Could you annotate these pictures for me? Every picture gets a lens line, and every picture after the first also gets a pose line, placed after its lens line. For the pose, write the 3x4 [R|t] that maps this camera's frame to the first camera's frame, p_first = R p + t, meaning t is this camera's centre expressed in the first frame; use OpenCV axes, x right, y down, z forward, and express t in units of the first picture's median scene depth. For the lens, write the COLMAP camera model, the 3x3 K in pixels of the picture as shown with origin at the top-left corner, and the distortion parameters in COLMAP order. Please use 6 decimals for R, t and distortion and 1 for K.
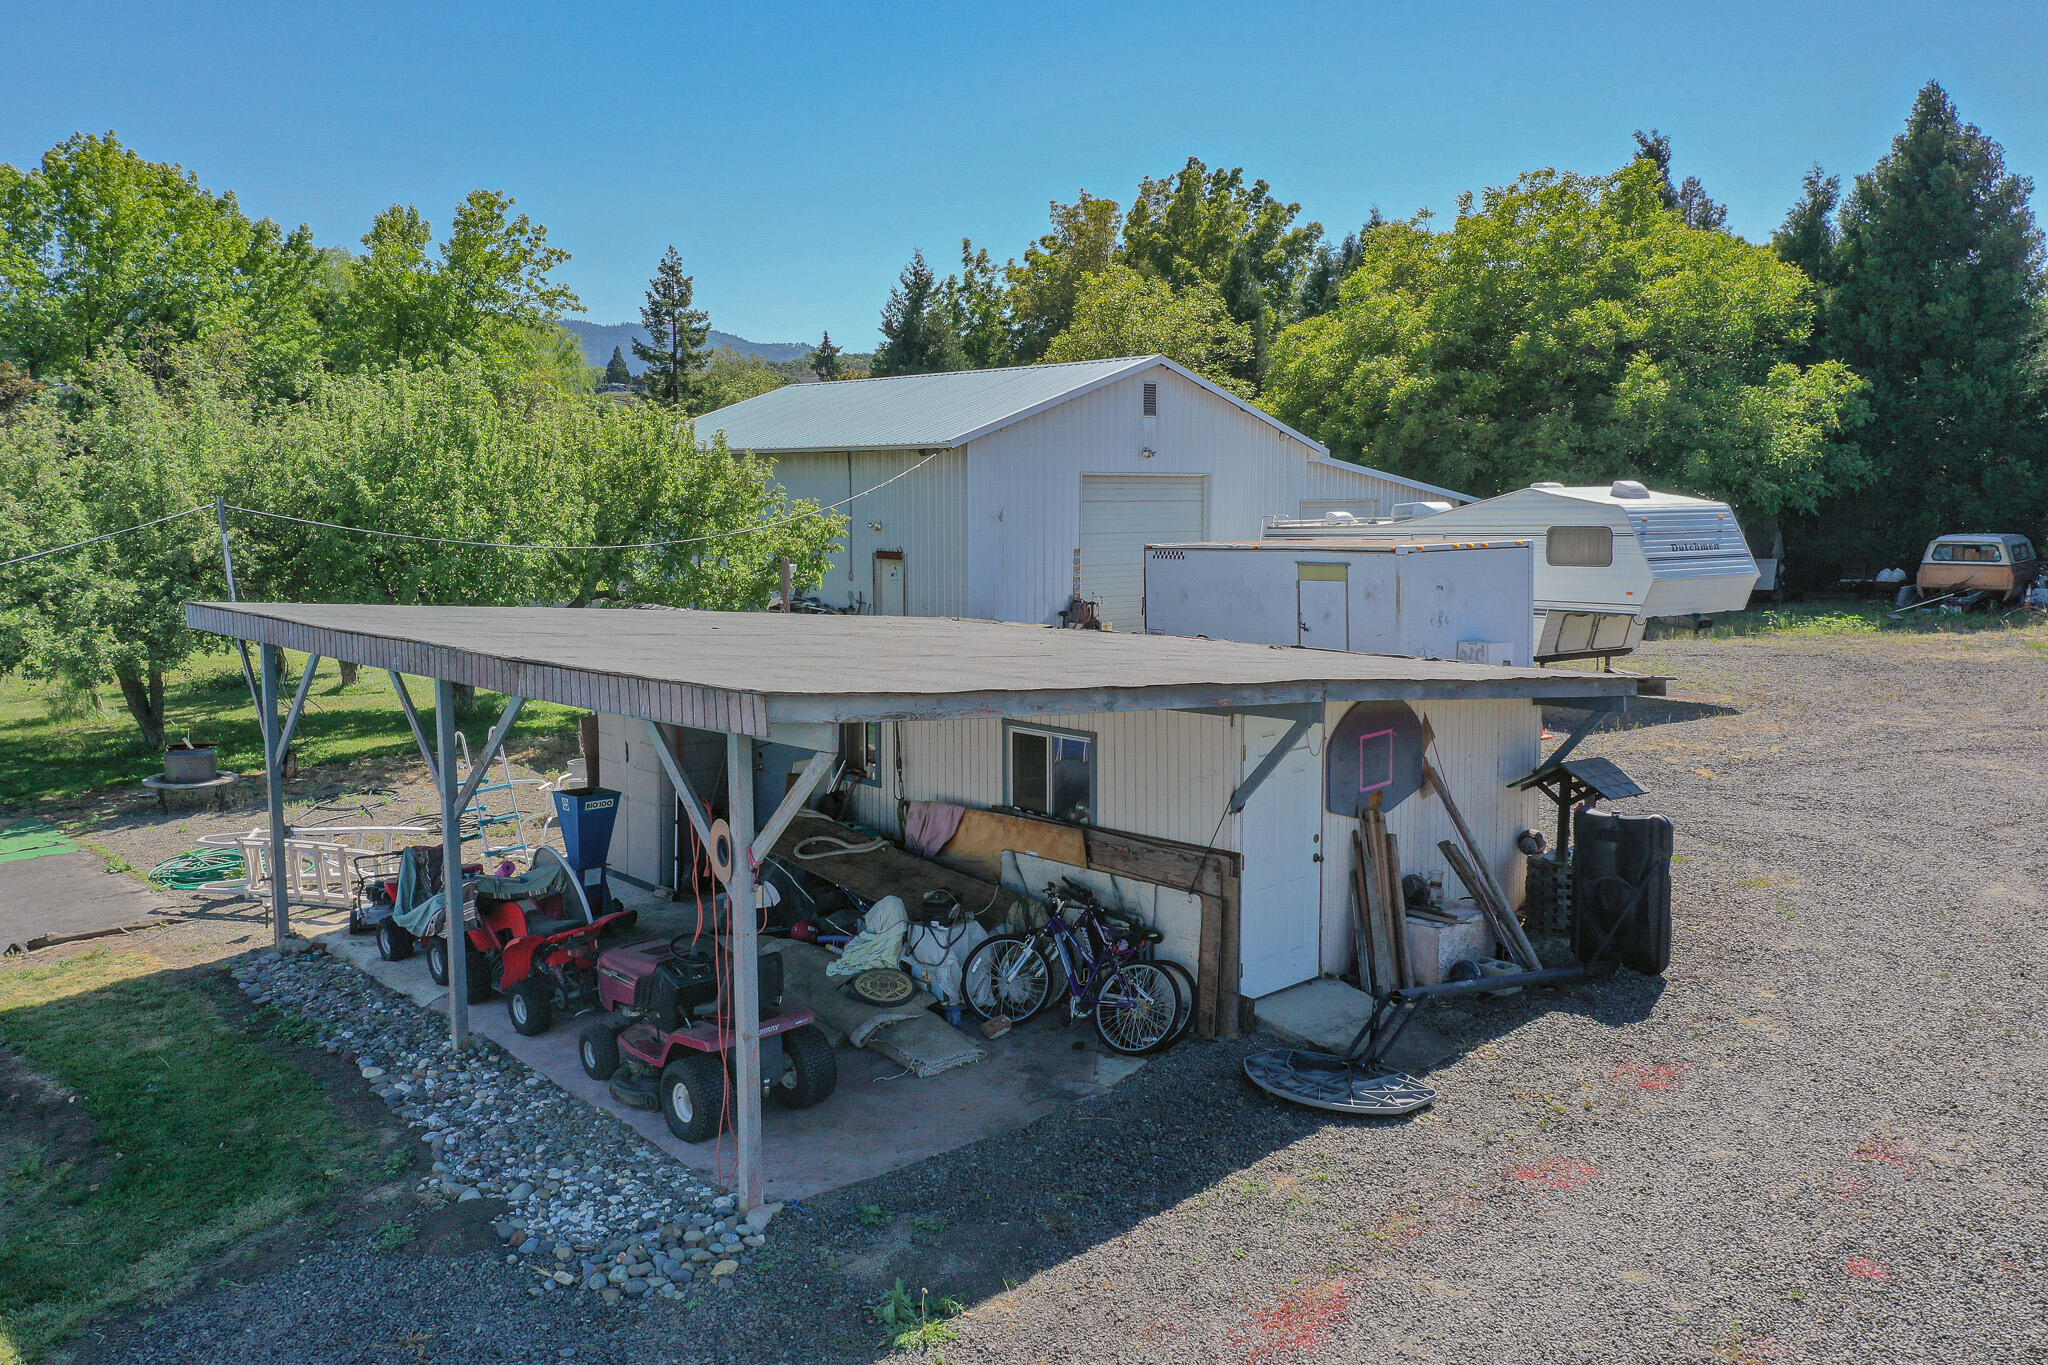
lens RADIAL K [[1612.0, 0, 1028.2], [0, 1612.0, 686.5], [0, 0, 1]] dist [0.008282, -0.002914]
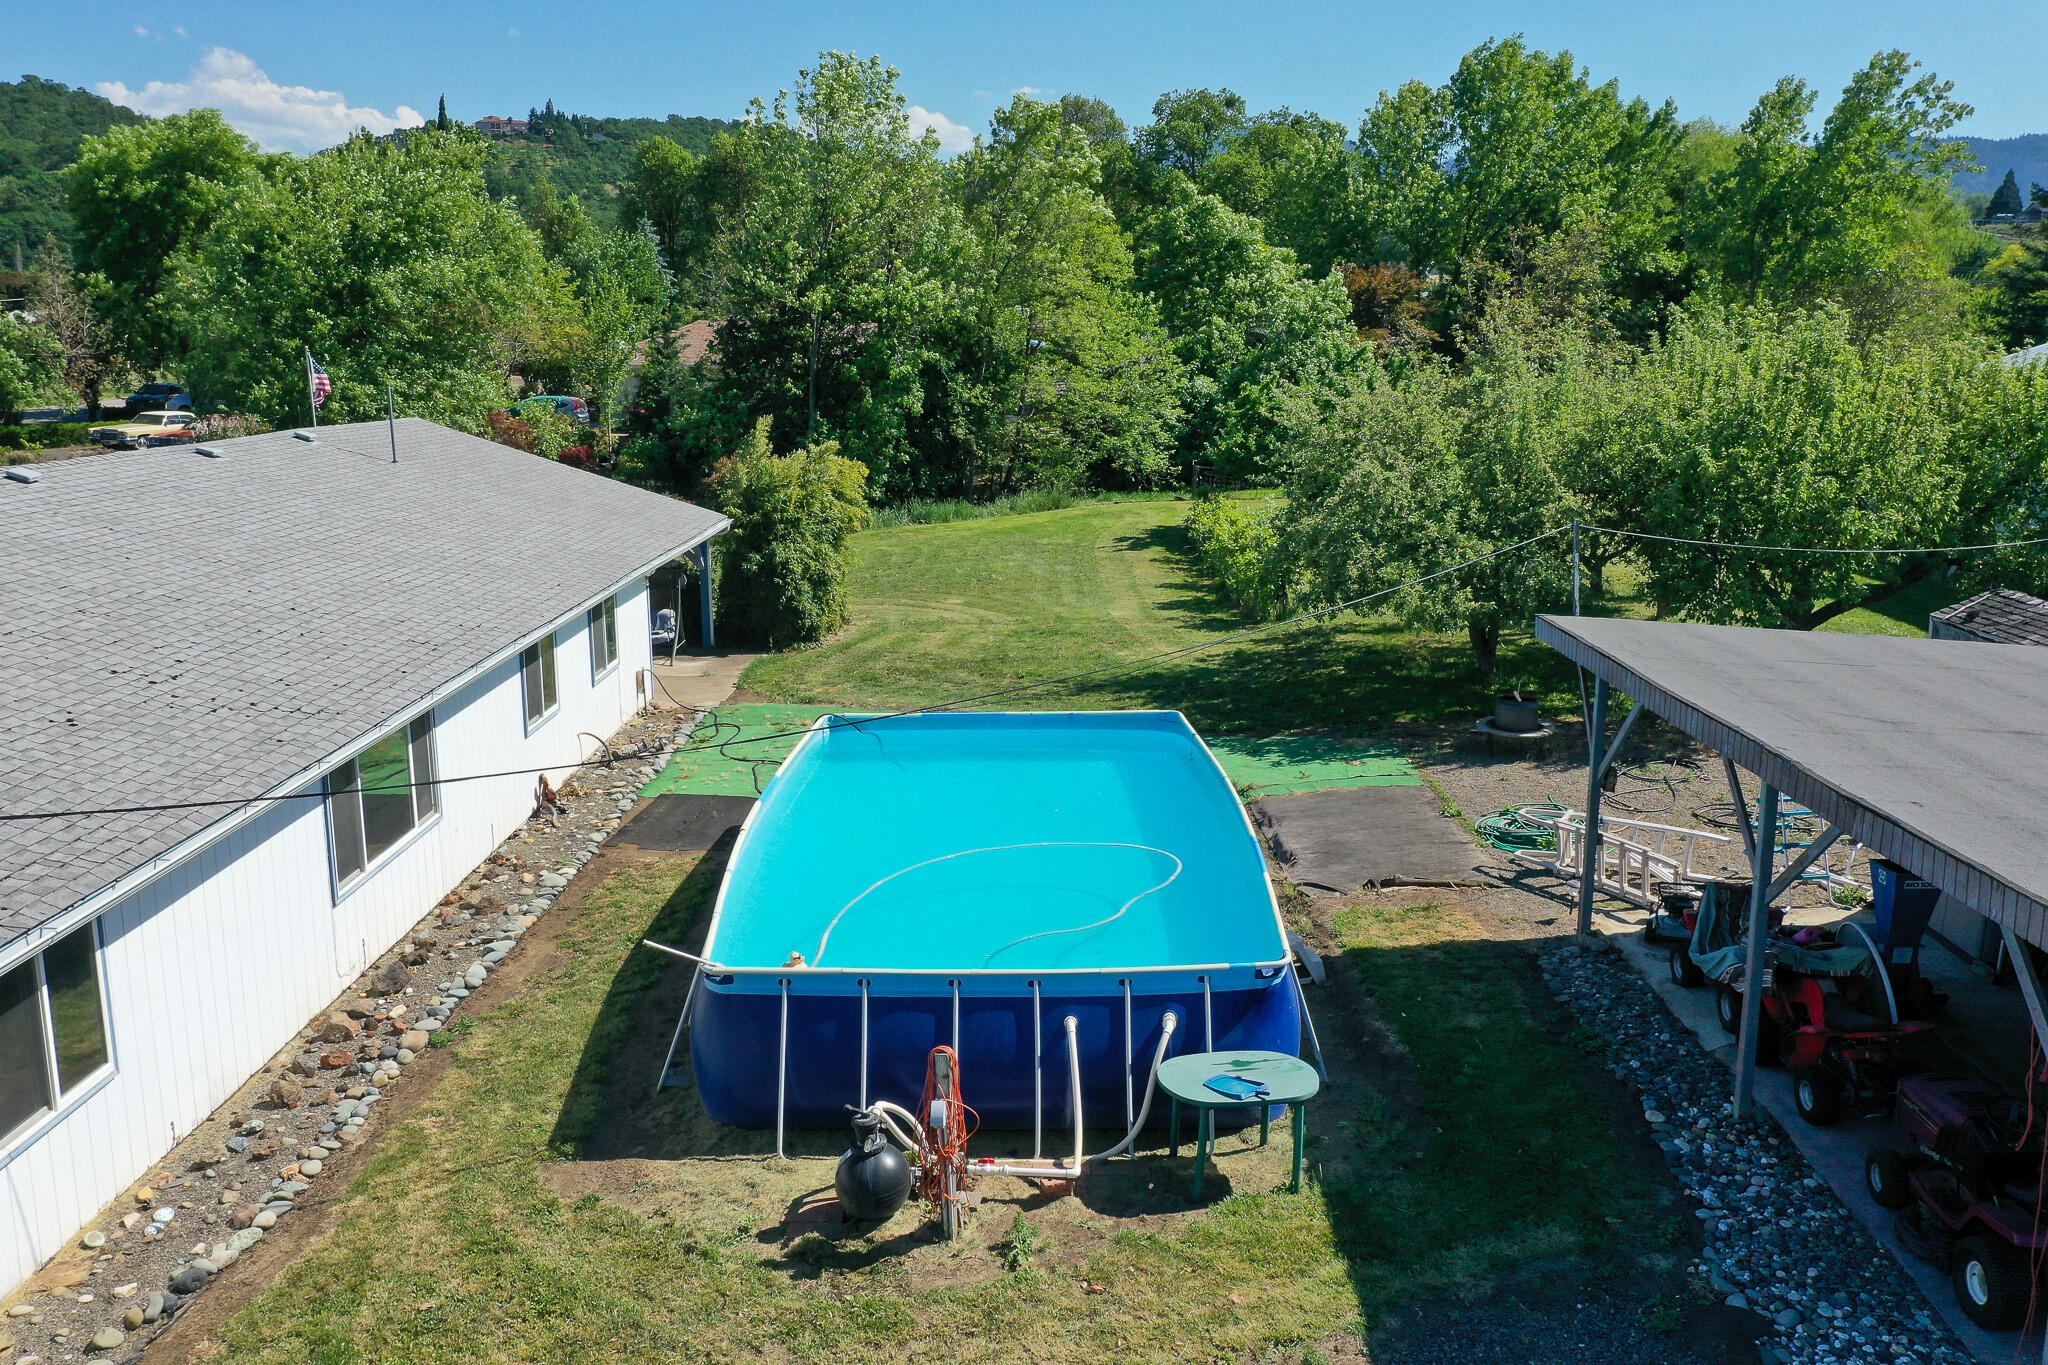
lens RADIAL K [[1612.0, 0, 1018.9], [0, 1612.0, 676.1], [0, 0, 1]] dist [0.008282, -0.002914]
pose [[0.711309, 0.136136, -0.689569, -0.005949], [-0.090367, 0.990635, 0.102358, -0.103327], [0.697046, -0.010494, 0.716950, -0.050441]]
